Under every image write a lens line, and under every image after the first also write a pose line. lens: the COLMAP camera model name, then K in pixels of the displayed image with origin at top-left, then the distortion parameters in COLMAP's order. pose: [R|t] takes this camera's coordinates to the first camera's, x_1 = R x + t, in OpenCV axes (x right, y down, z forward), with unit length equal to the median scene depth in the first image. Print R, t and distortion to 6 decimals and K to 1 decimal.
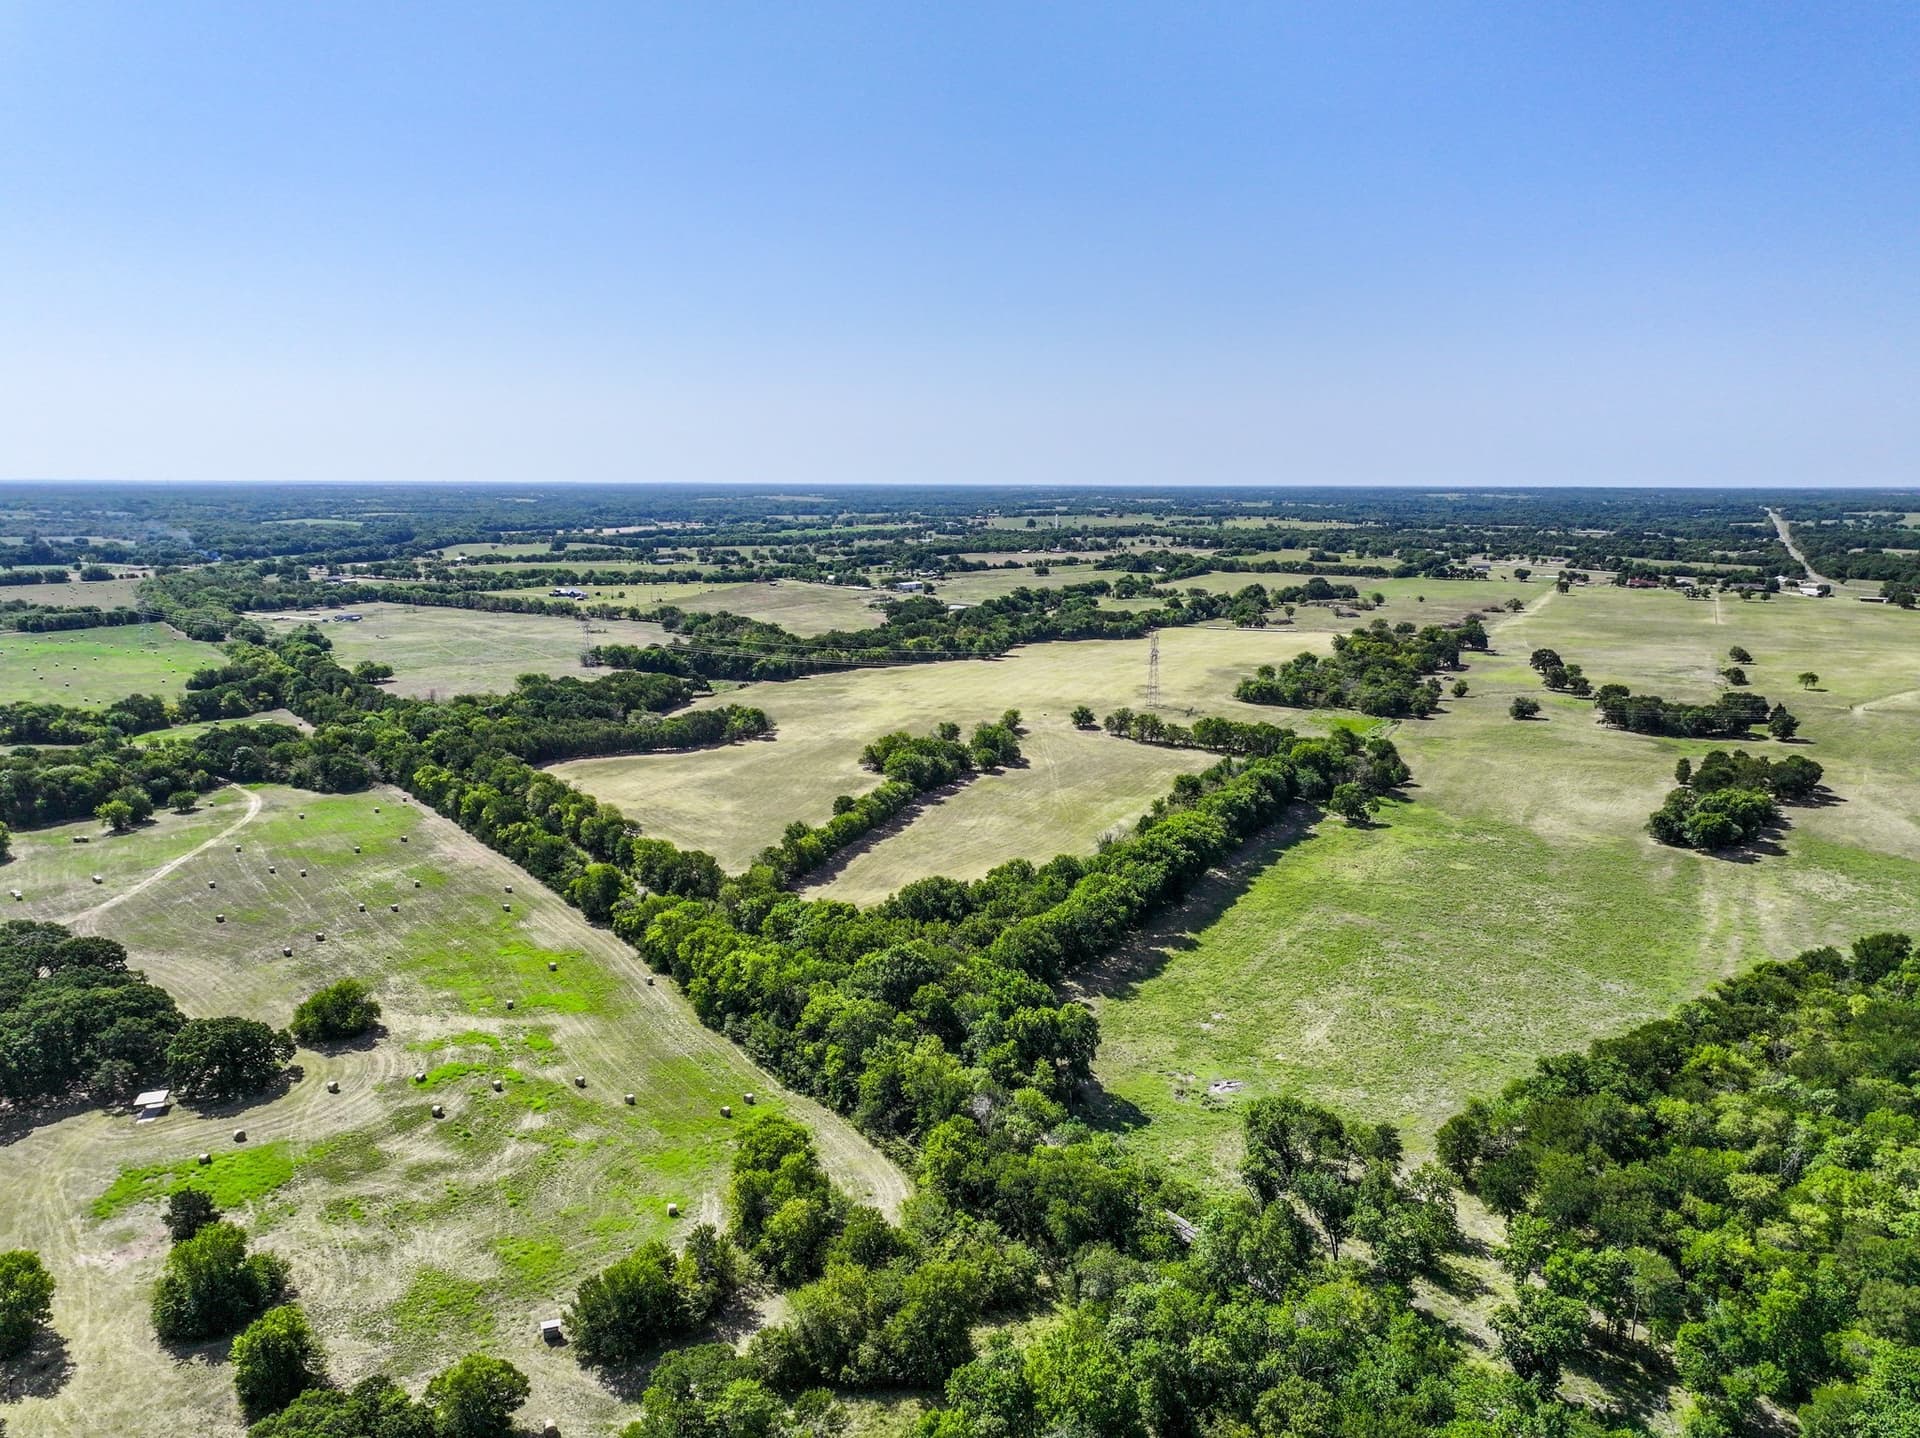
lens RADIAL K [[1378.2, 0, 960.0], [0, 1378.2, 719.0], [0, 0, 1]] dist [-0.000053, 0.016435]
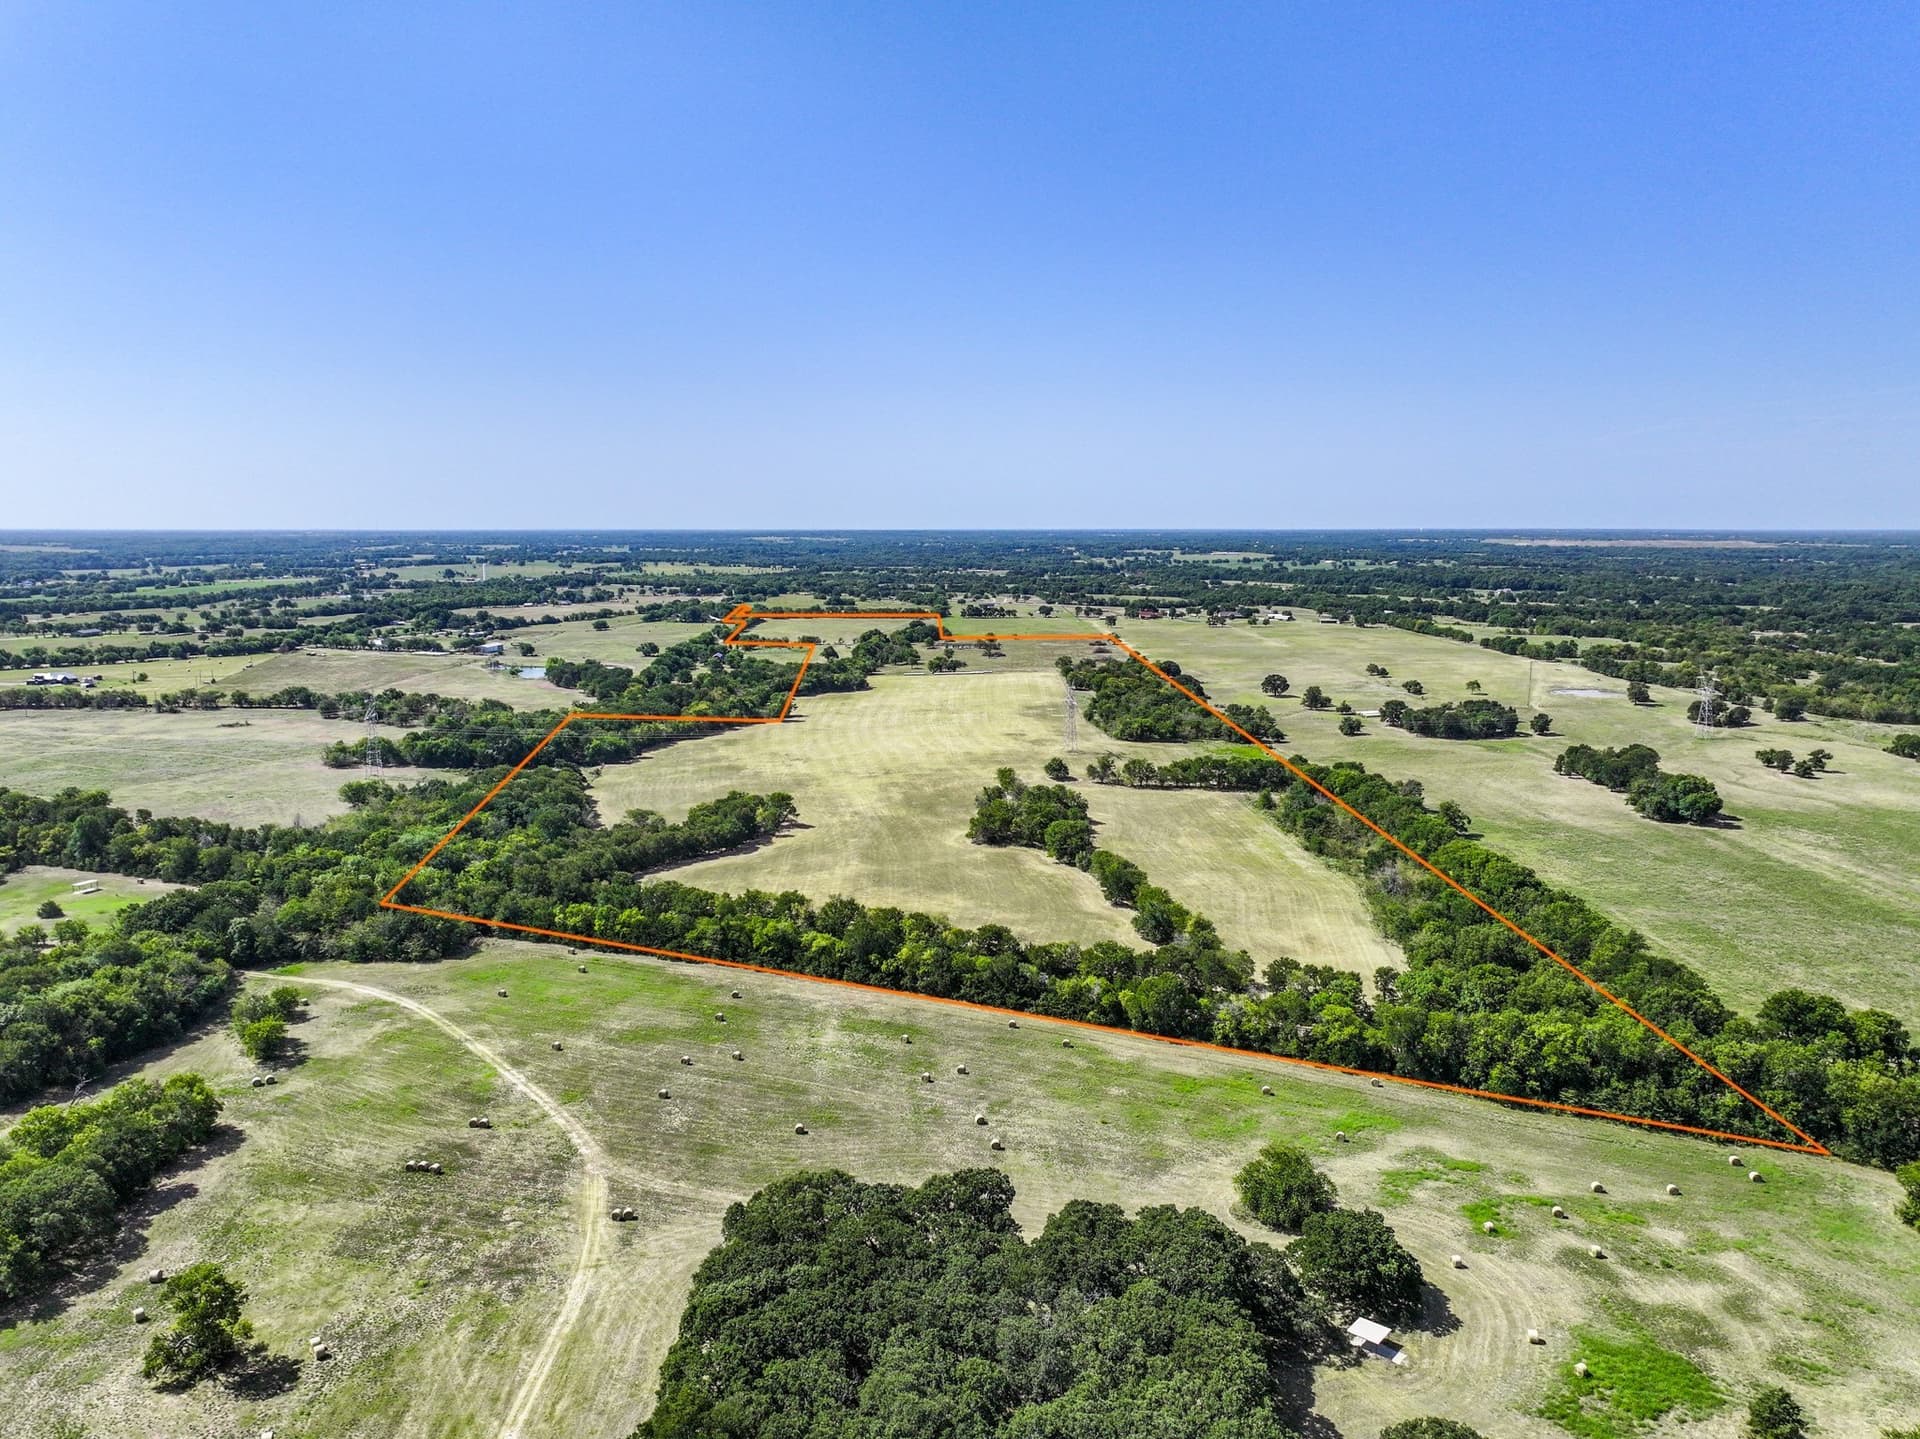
lens RADIAL K [[1378.2, 0, 960.0], [0, 1378.2, 719.5], [0, 0, 1]] dist [-0.000053, 0.016435]
pose [[0.858845, -0.074651, 0.506767, -0.262422], [0.089832, 0.995942, -0.005532, -0.020874], [-0.504298, 0.050275, 0.862065, 0.095034]]
